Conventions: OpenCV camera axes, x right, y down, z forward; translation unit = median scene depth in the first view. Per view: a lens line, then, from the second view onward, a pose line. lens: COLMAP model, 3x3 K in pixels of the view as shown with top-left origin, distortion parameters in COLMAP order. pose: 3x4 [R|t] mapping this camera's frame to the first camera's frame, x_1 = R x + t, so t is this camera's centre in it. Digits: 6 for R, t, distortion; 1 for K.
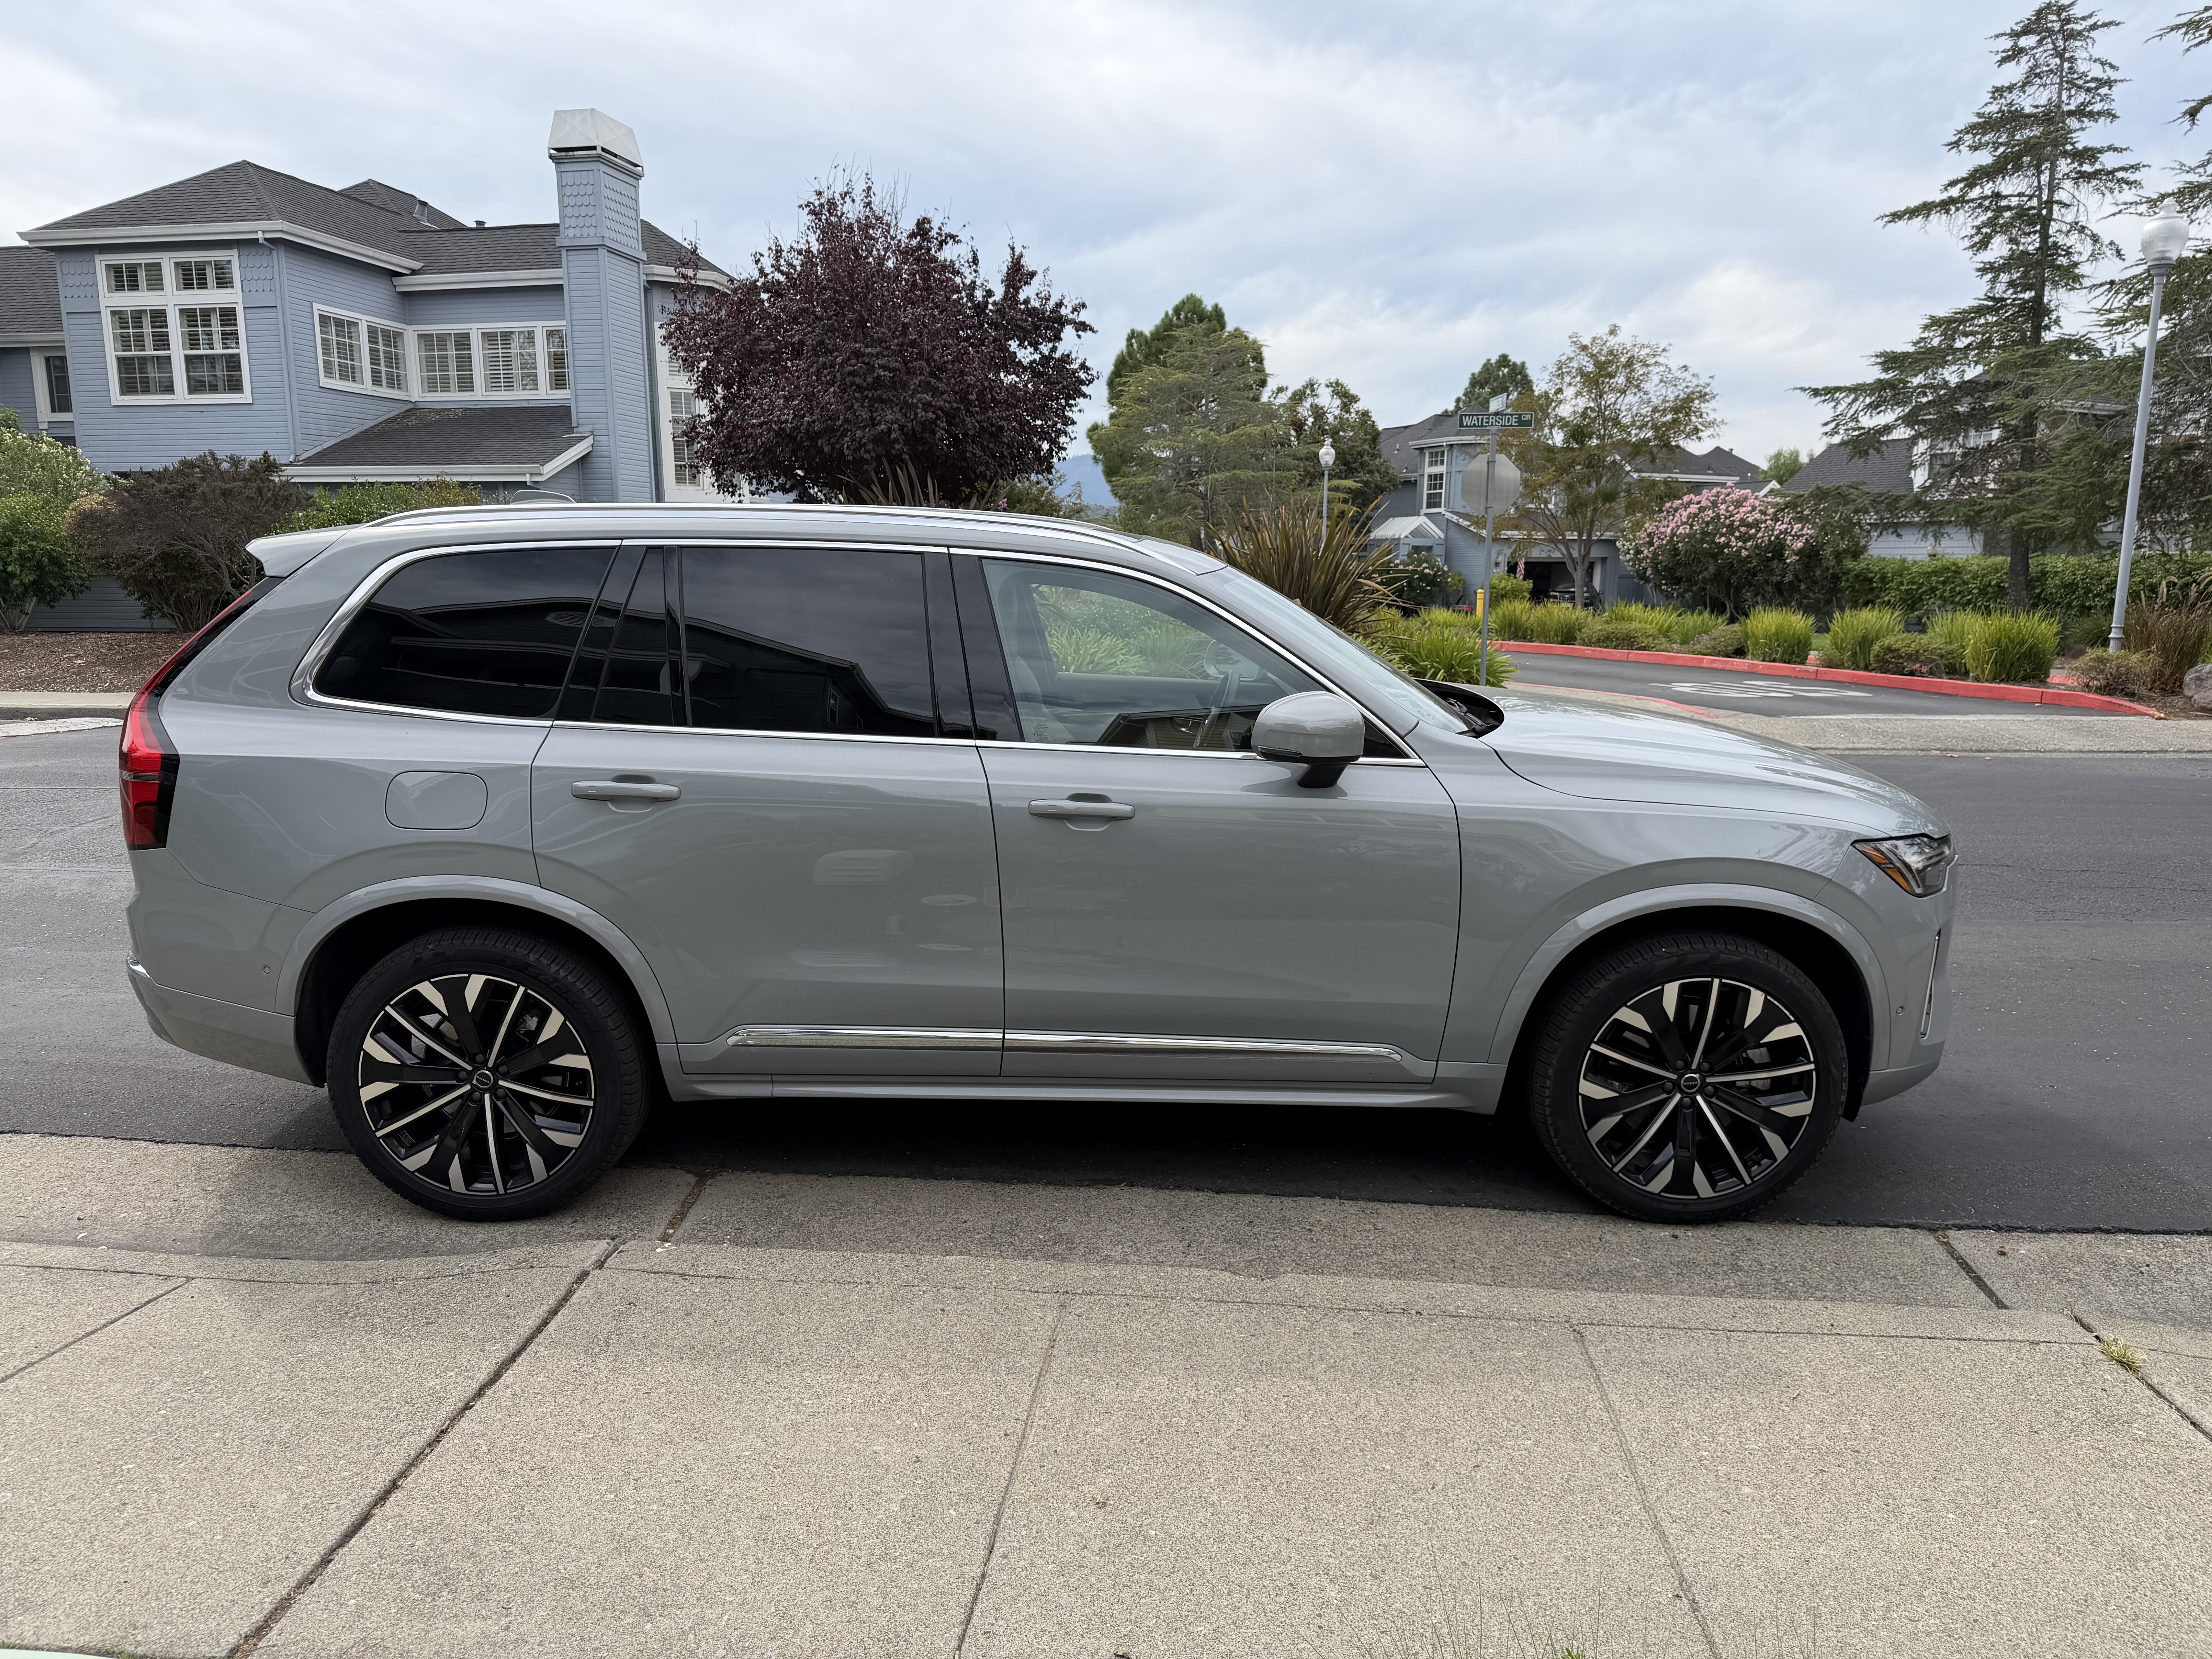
lens RADIAL K [[1587.7, 0, 1106.0], [0, 1587.7, 829.5], [0, 0, 1]] dist [0.010778, 0.000372]
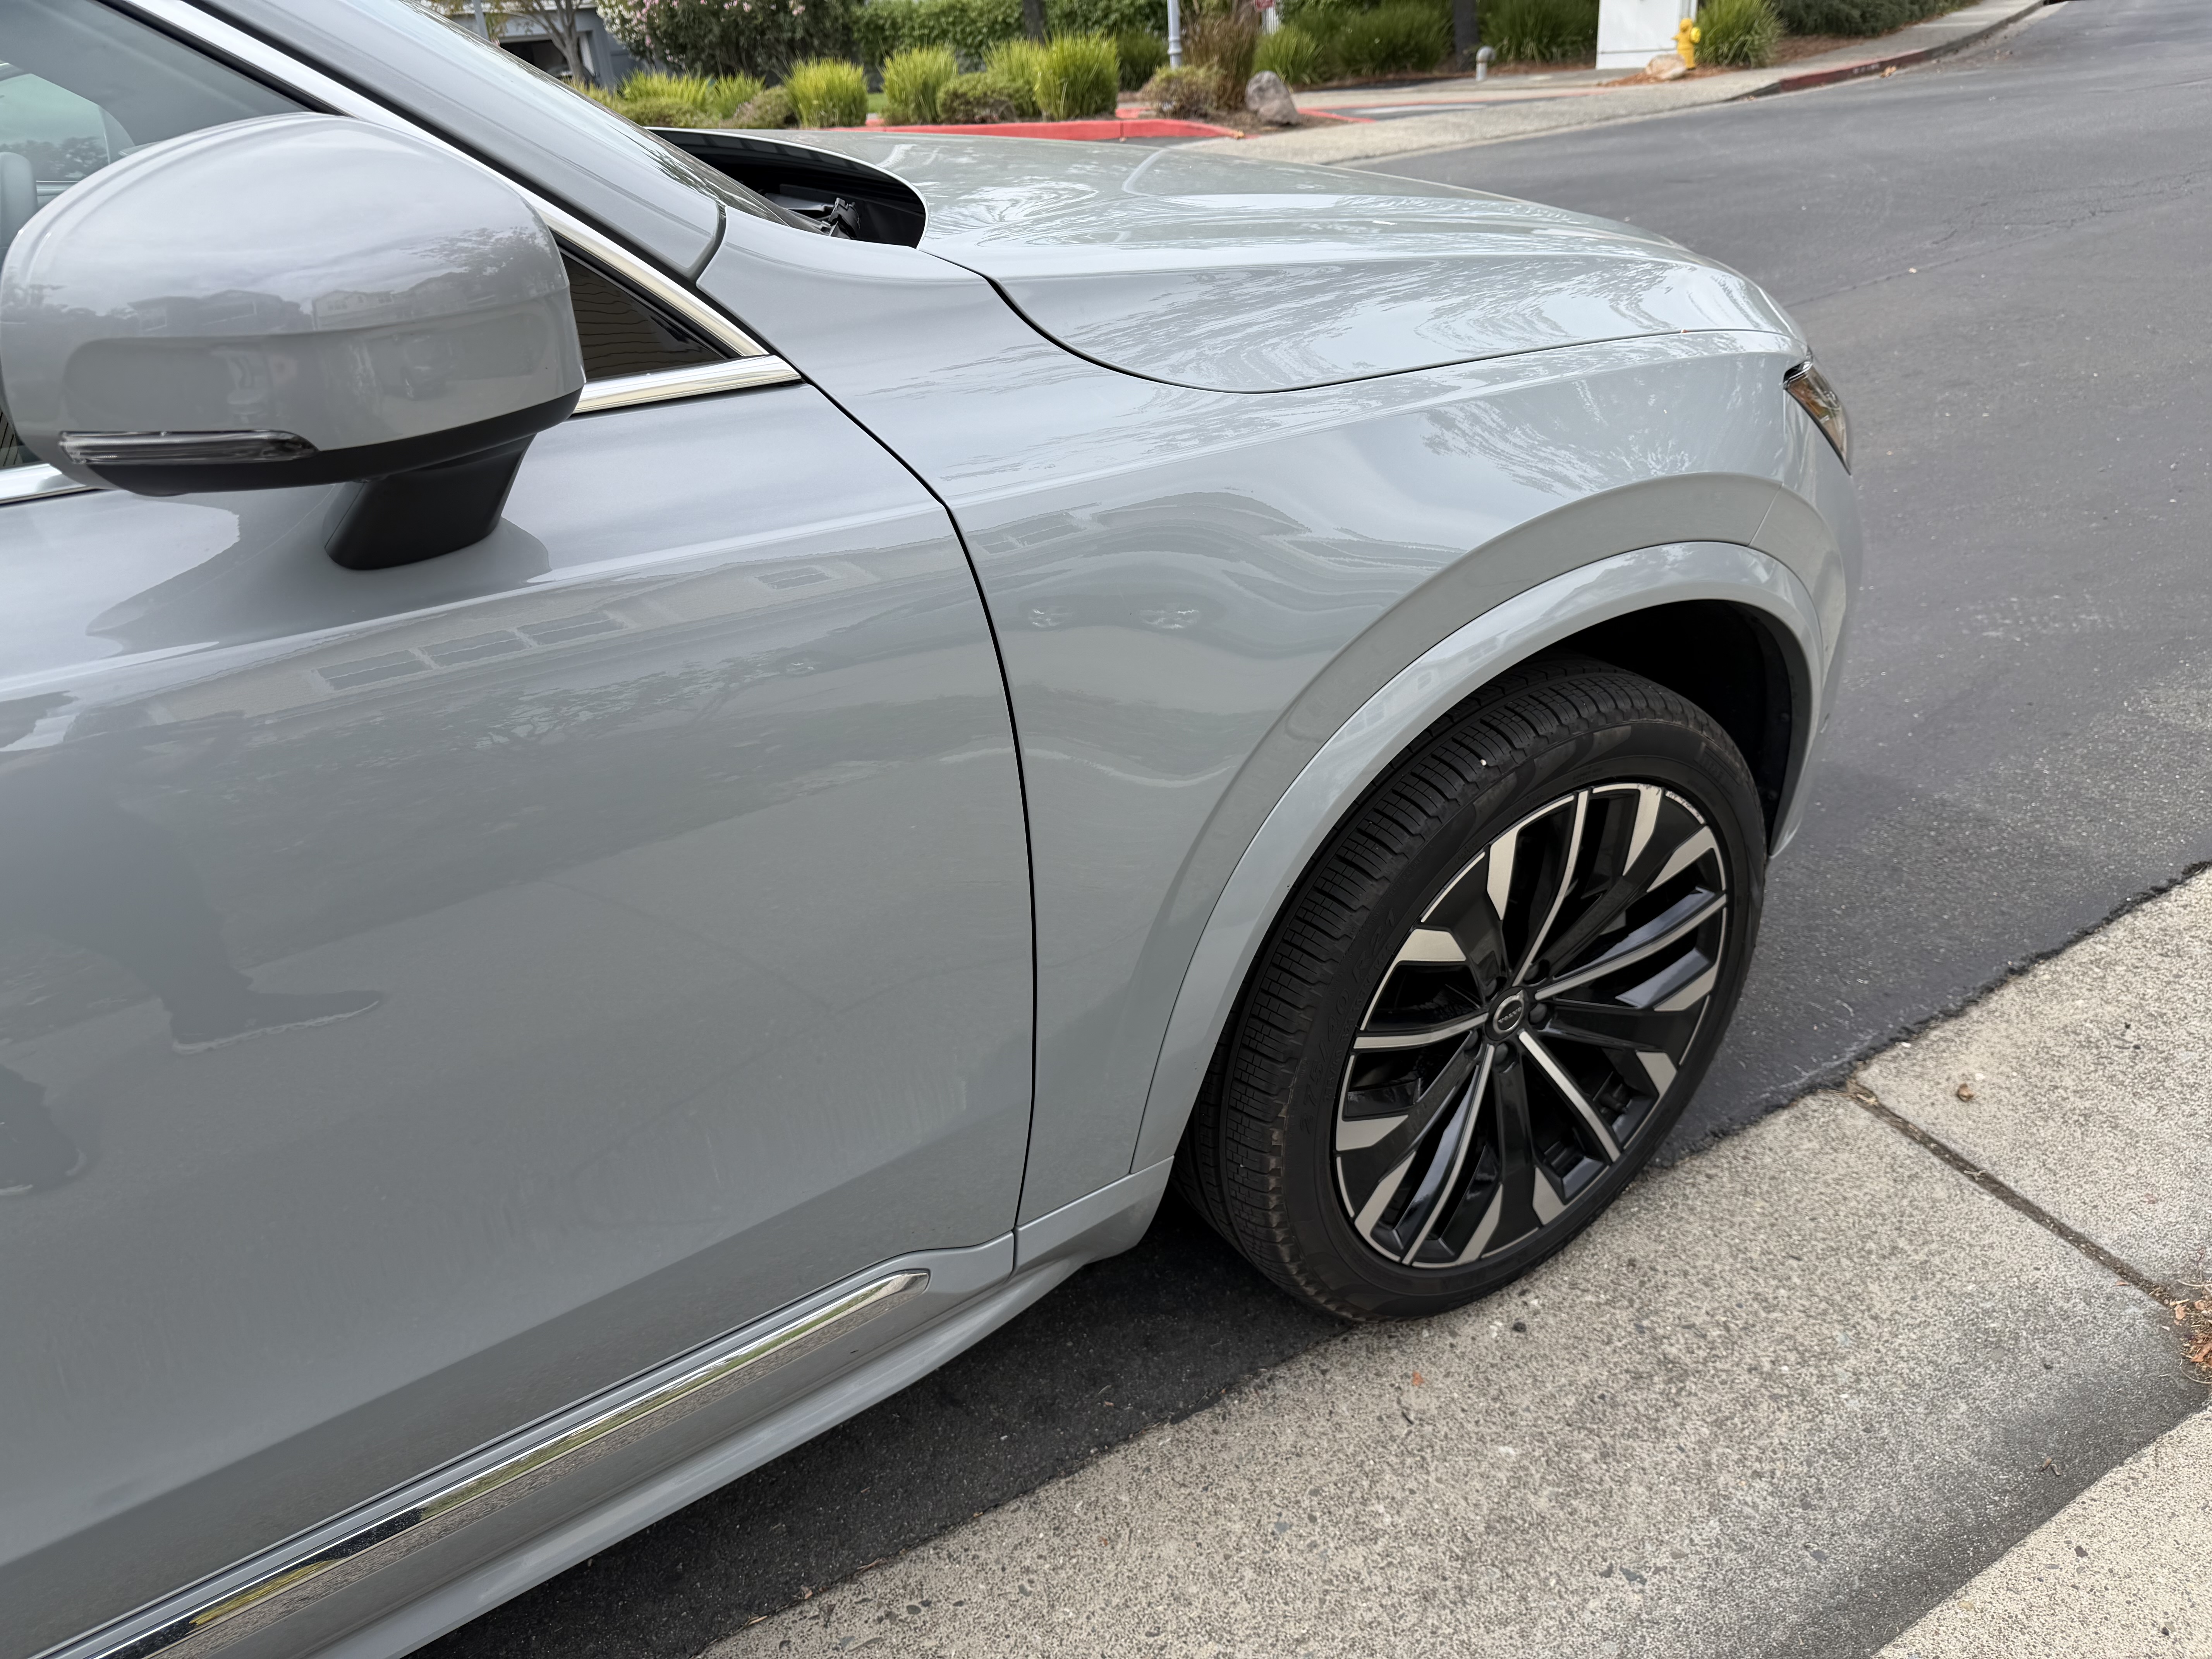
lens RADIAL K [[1587.7, 0, 1106.0], [0, 1587.7, 829.5], [0, 0, 1]] dist [0.010778, 0.000372]
pose [[0.828563, -0.317131, 0.461424, 0.019717], [0.172058, 0.928465, 0.329163, -0.010594], [-0.532804, -0.193341, 0.823857, 0.152324]]
